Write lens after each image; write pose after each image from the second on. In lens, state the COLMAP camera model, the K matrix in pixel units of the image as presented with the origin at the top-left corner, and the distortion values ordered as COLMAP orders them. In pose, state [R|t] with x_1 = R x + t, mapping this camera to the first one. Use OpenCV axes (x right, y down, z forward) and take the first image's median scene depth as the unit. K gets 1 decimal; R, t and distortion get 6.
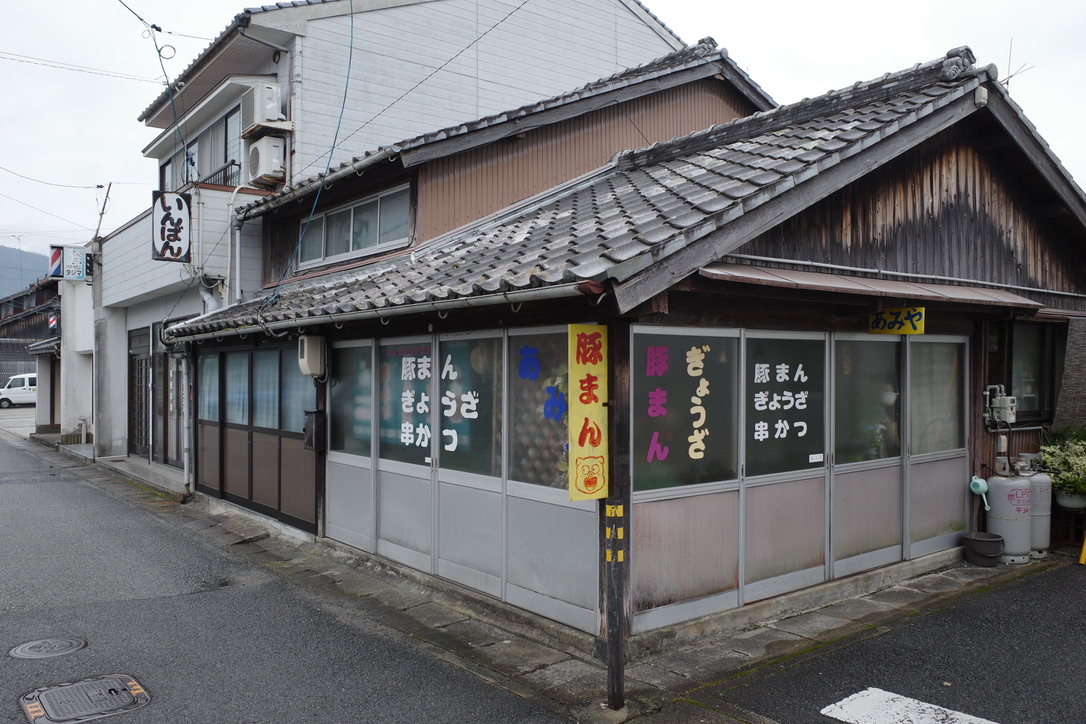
lens RADIAL K [[856.7, 0, 541.9], [0, 856.7, 364.2], [0, 0, 1]] dist [-0.042473, 0.024678]
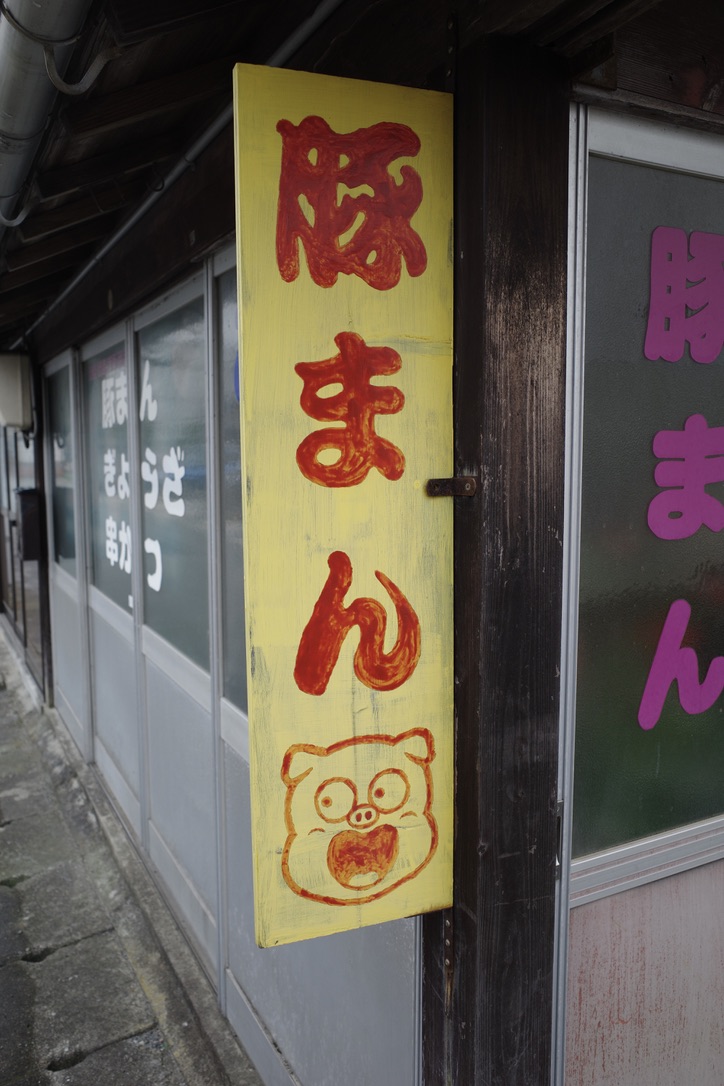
lens RADIAL K [[856.7, 0, 363.9], [0, 856.7, 542.0], [0, 0, 1]] dist [-0.042473, 0.024678]
pose [[0.984157, 0.011298, -0.176938, 0.089801], [0.010943, 0.992194, 0.124222, 0.033087], [0.176960, -0.124191, 0.976351, 0.768120]]
